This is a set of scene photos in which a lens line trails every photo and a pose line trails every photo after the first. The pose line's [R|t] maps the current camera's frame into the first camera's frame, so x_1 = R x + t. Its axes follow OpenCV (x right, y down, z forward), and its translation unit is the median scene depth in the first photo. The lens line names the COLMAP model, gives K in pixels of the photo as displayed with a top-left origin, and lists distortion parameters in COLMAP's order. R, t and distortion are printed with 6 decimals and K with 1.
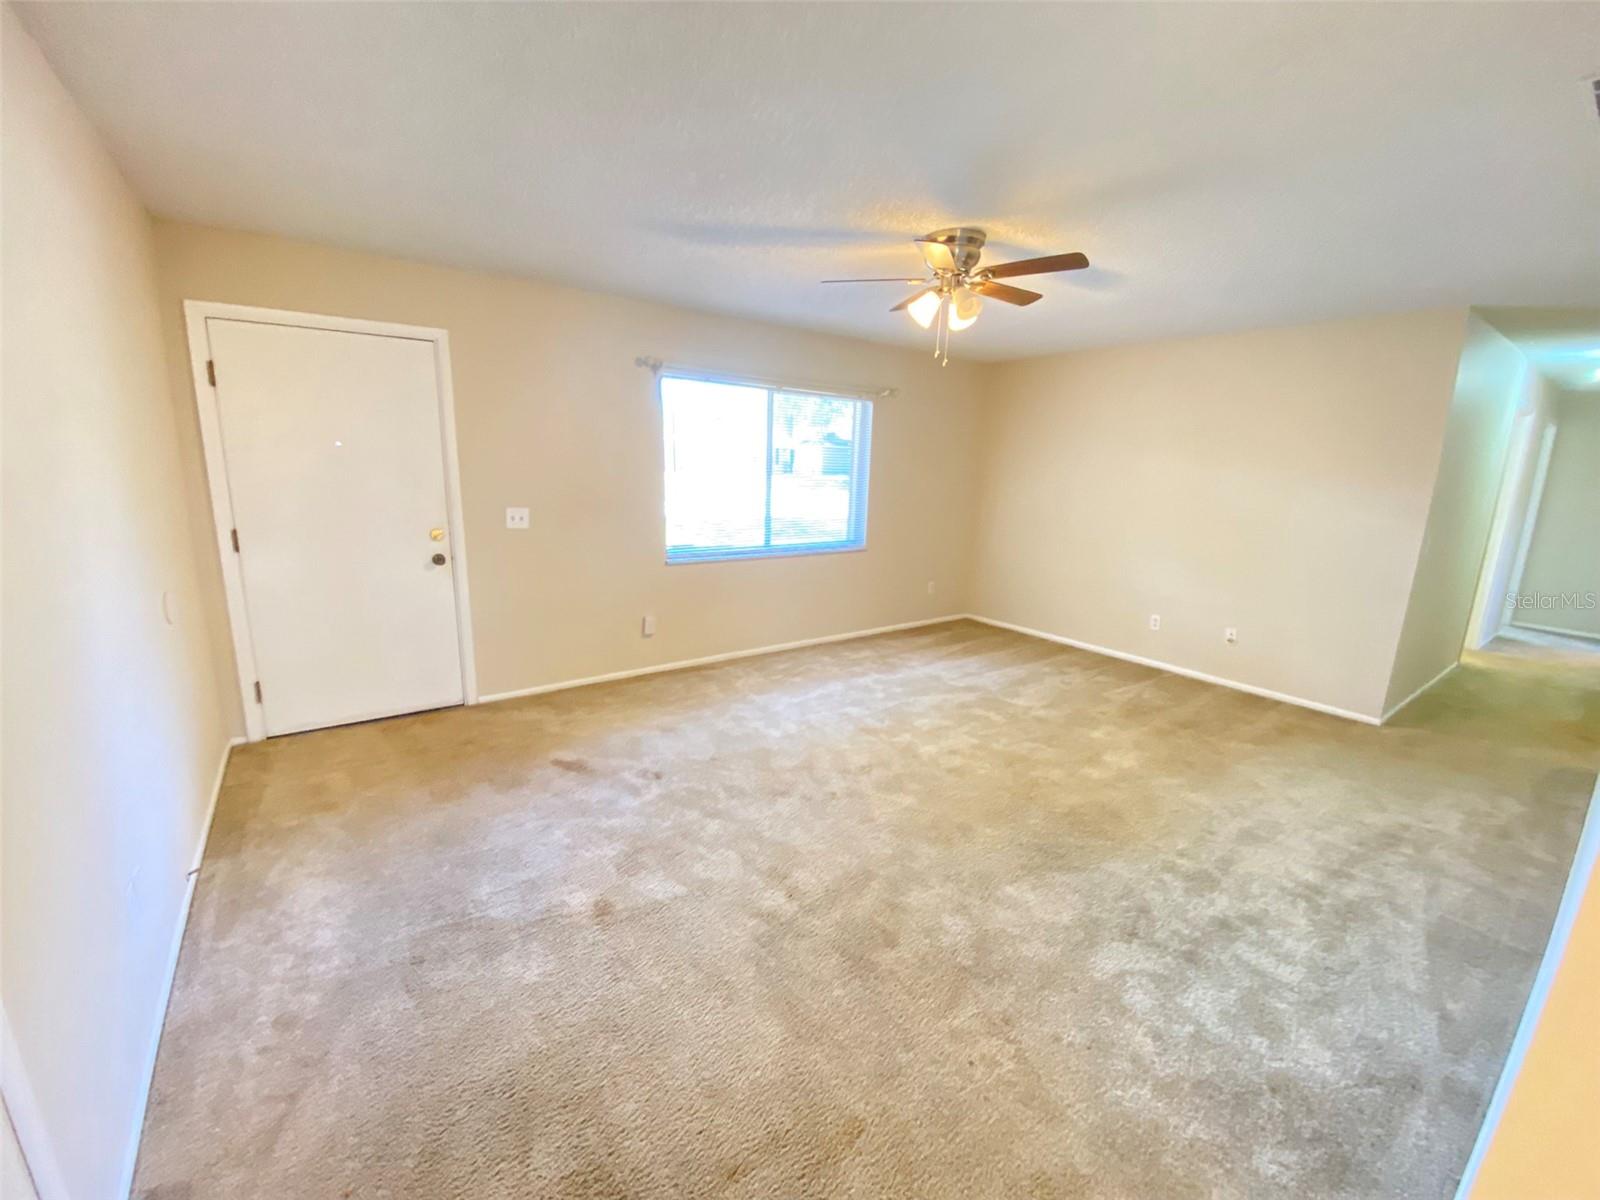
lens RADIAL K [[651.2, 0, 806.9], [0, 651.2, 598.8], [0, 0, 1]] dist [0.009331, -0.016638]
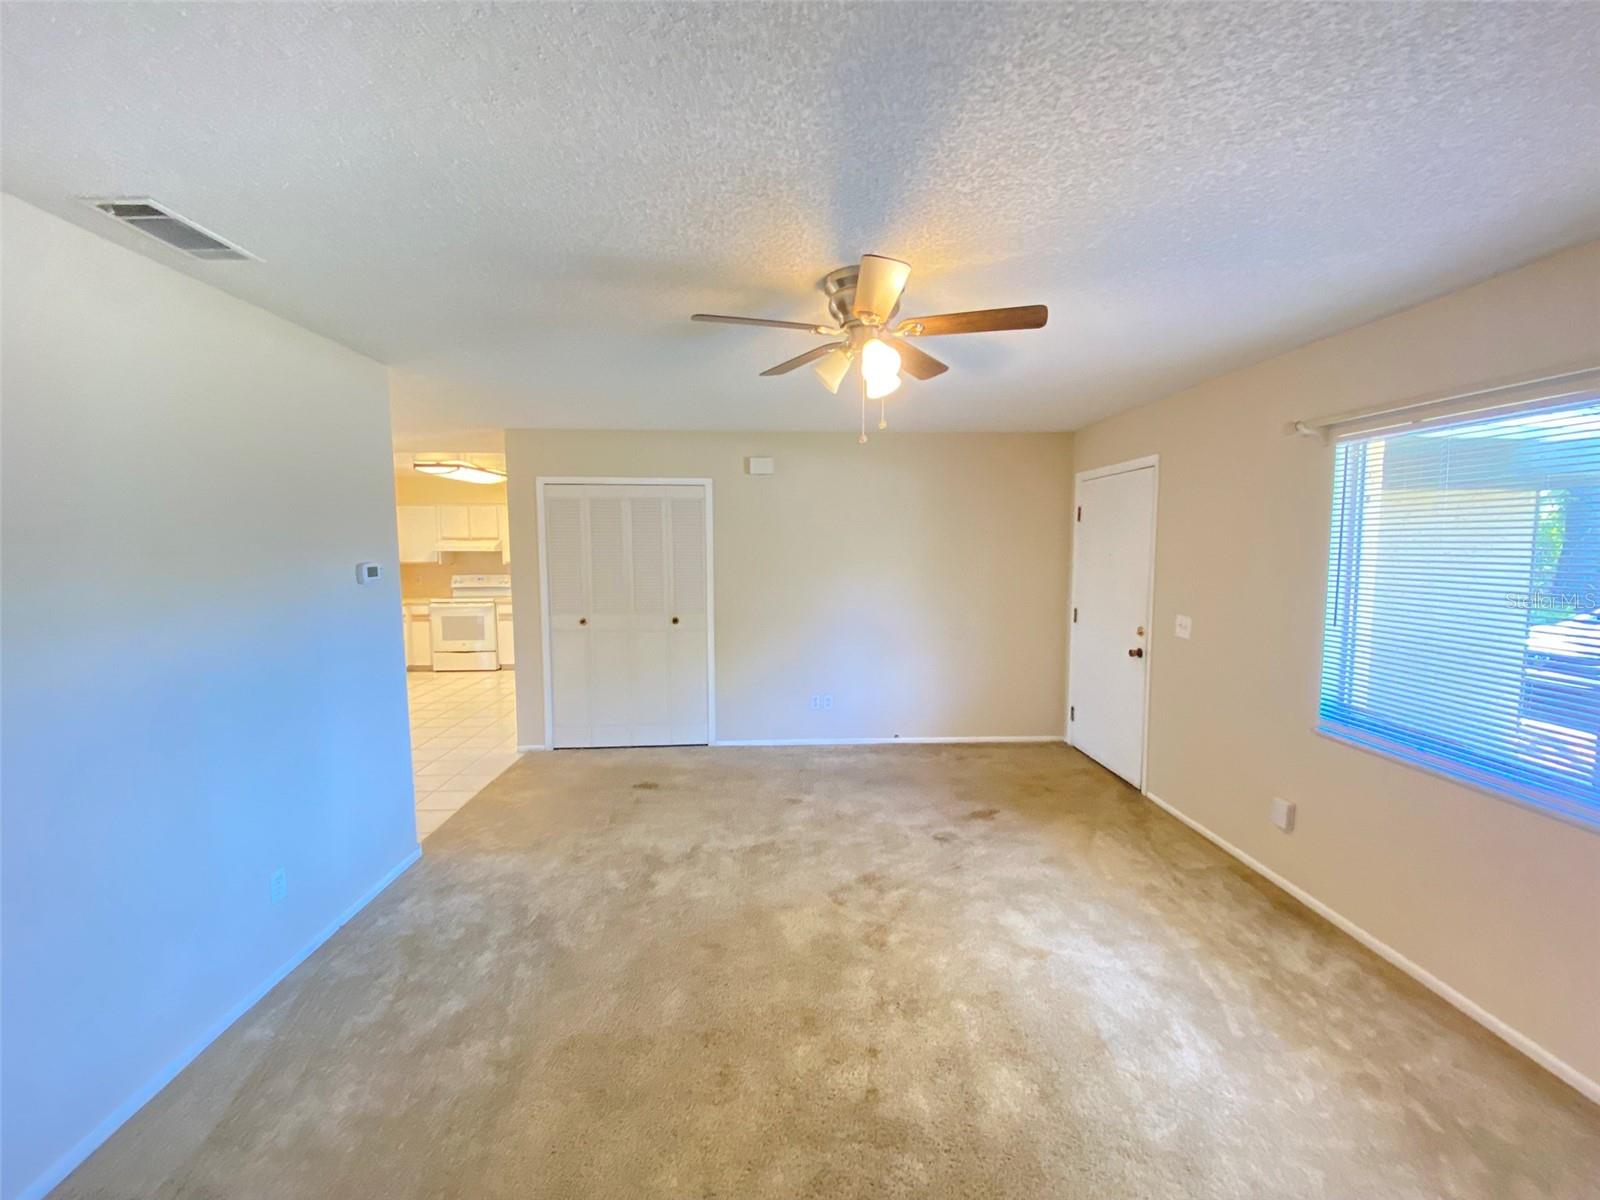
lens RADIAL K [[648.7, 0, 810.4], [0, 648.7, 599.7], [0, 0, 1]] dist [0.008719, -0.016343]
pose [[-0.546821, 0.035943, -0.836478, 0.723840], [-0.197284, 0.965415, 0.170451, -0.240304], [0.813675, 0.258230, -0.520818, 1.155676]]
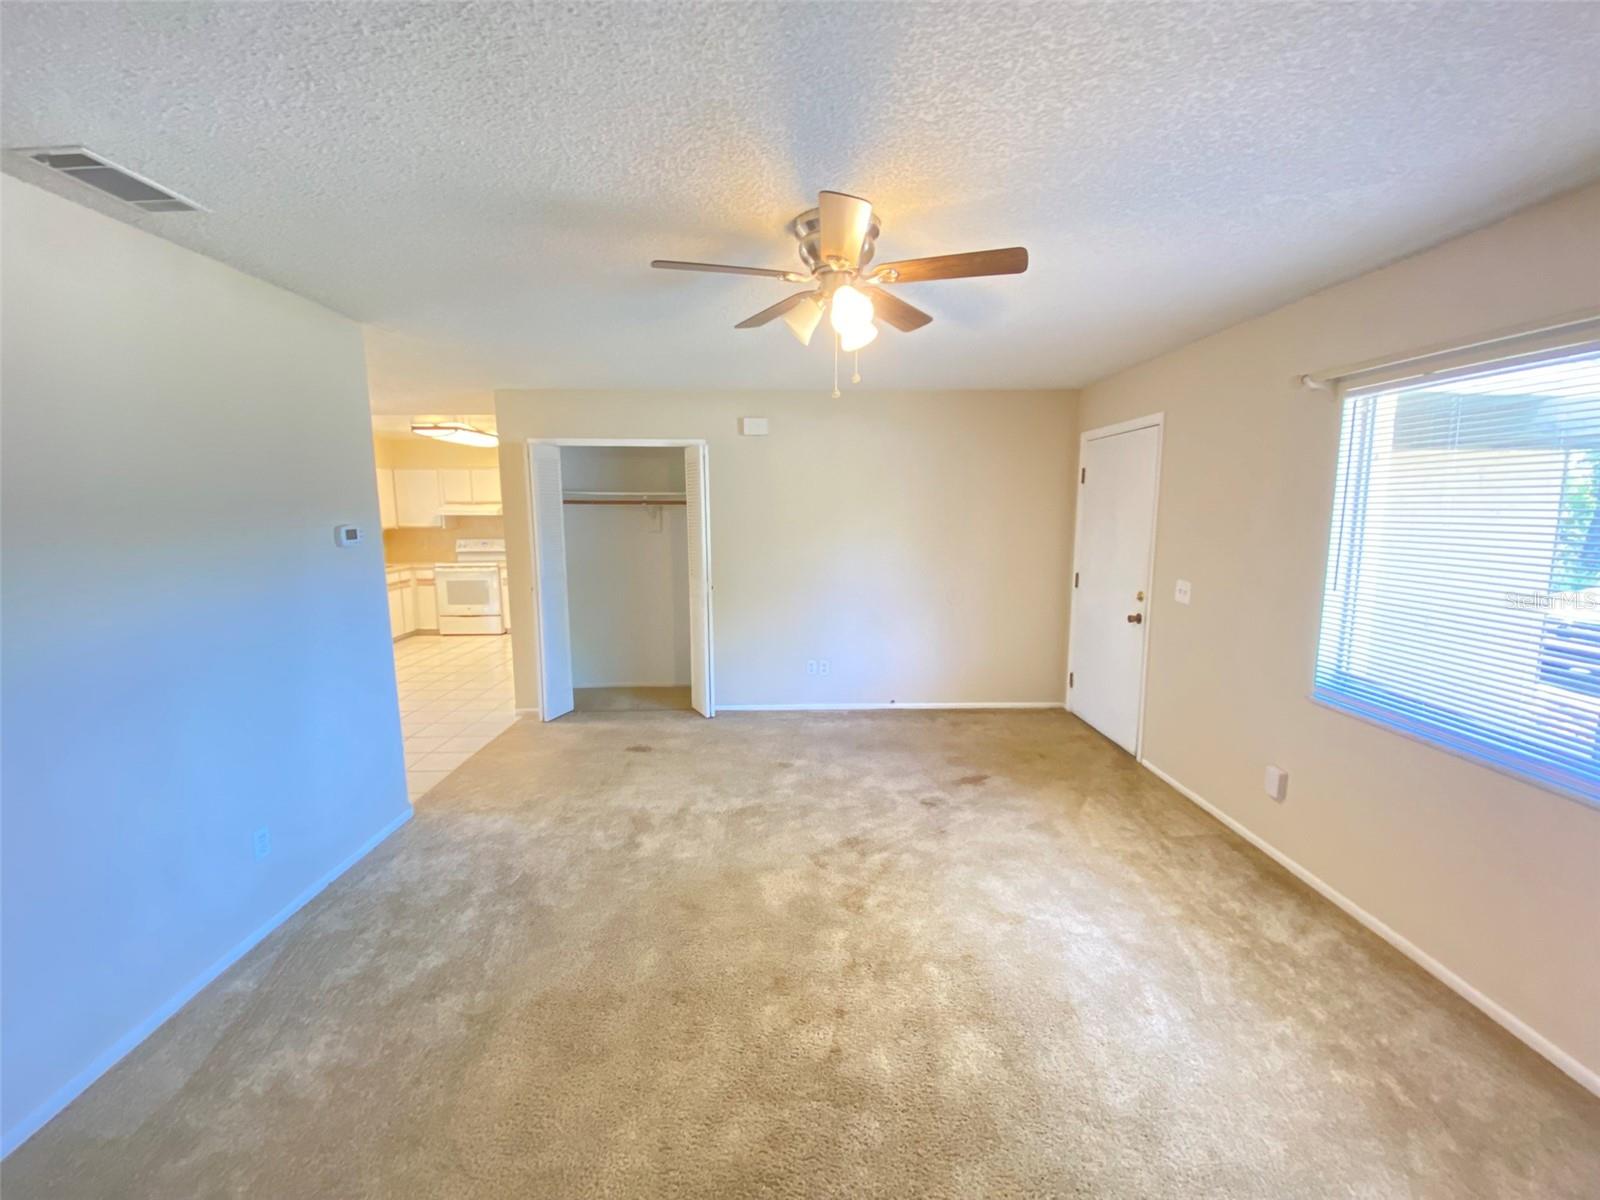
lens RADIAL K [[651.2, 0, 806.9], [0, 651.2, 598.8], [0, 0, 1]] dist [0.009331, -0.016638]
pose [[-0.567565, 0.077651, -0.819659, 0.690802], [-0.194126, 0.954853, 0.224879, -0.242763], [0.800116, 0.286750, -0.526867, 1.181260]]
